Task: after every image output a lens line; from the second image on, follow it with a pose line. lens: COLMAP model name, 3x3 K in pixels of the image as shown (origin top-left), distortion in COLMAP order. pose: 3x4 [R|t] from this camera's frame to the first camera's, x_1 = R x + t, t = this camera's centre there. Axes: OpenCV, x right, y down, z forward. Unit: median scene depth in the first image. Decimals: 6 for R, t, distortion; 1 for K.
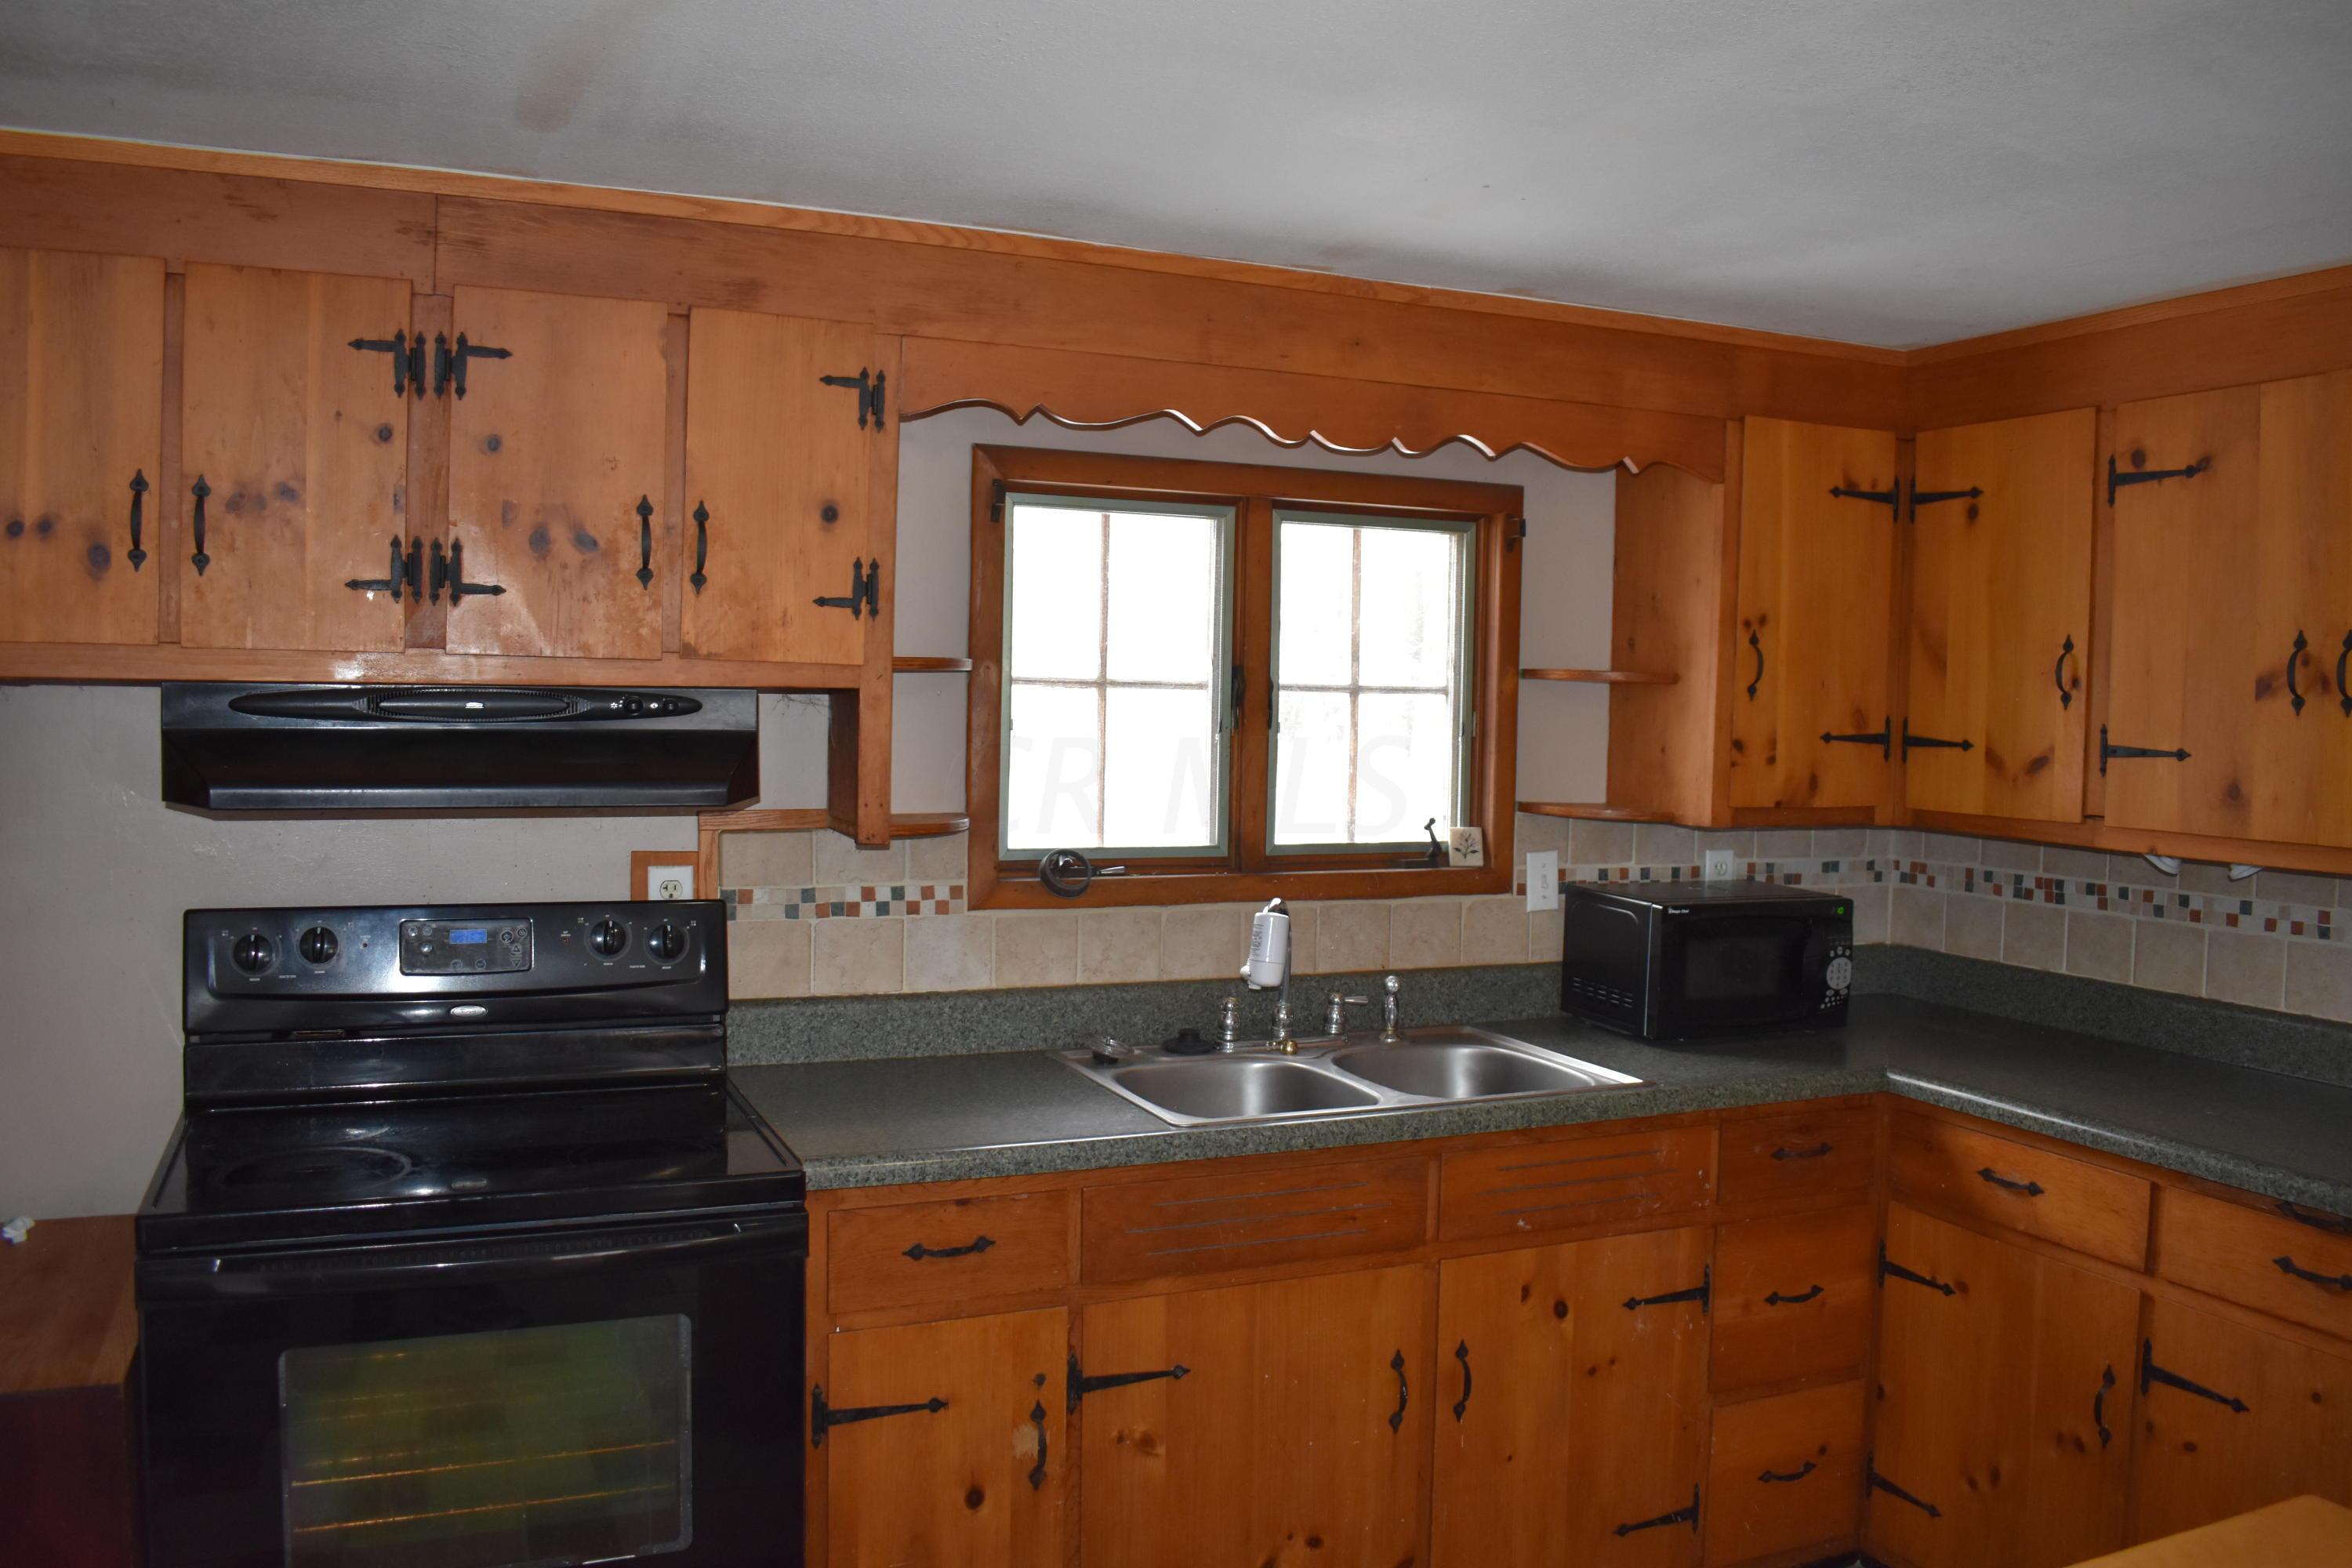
lens RADIAL K [[1835.4, 0, 1176.0], [0, 1835.4, 784.0], [0, 0, 1]] dist [-0.097965, 0.005758]
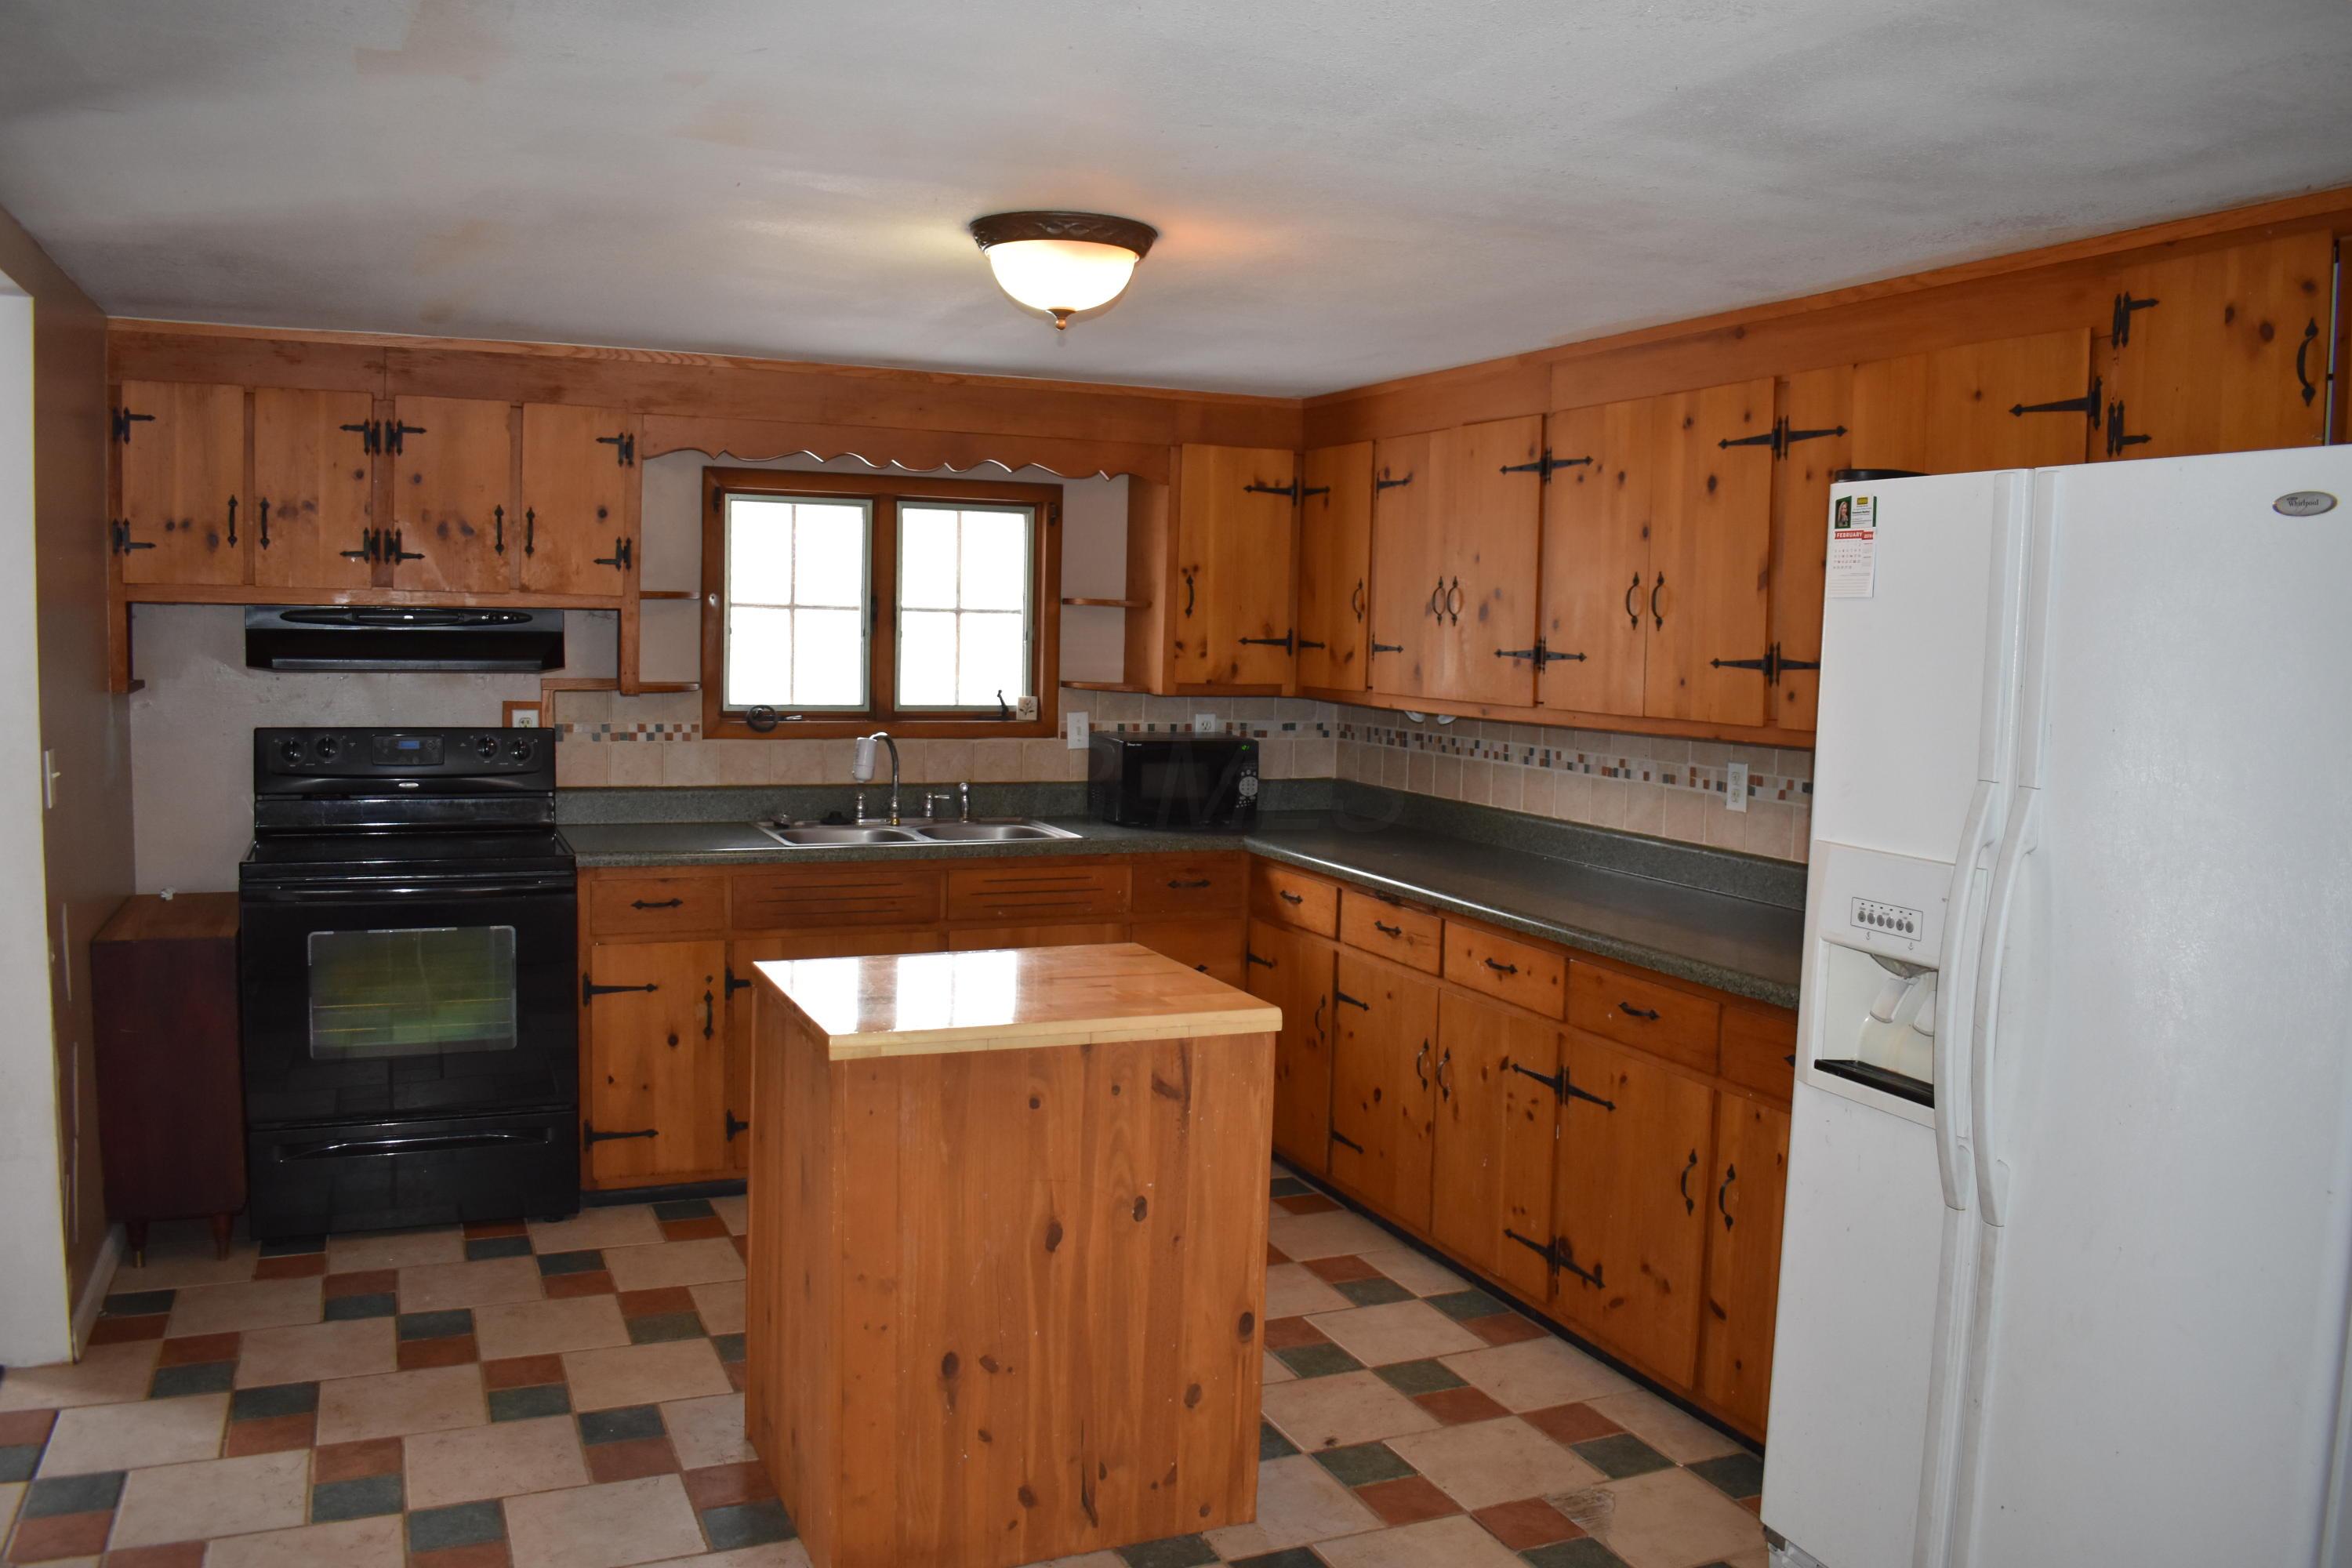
lens RADIAL K [[1835.4, 0, 1176.0], [0, 1835.4, 784.0], [0, 0, 1]] dist [-0.097965, 0.005758]
pose [[0.999985, 0.004983, 0.002296, 0.344031], [-0.005069, 0.999208, 0.039461, 0.043812], [-0.002098, -0.039472, 0.999218, -0.746151]]
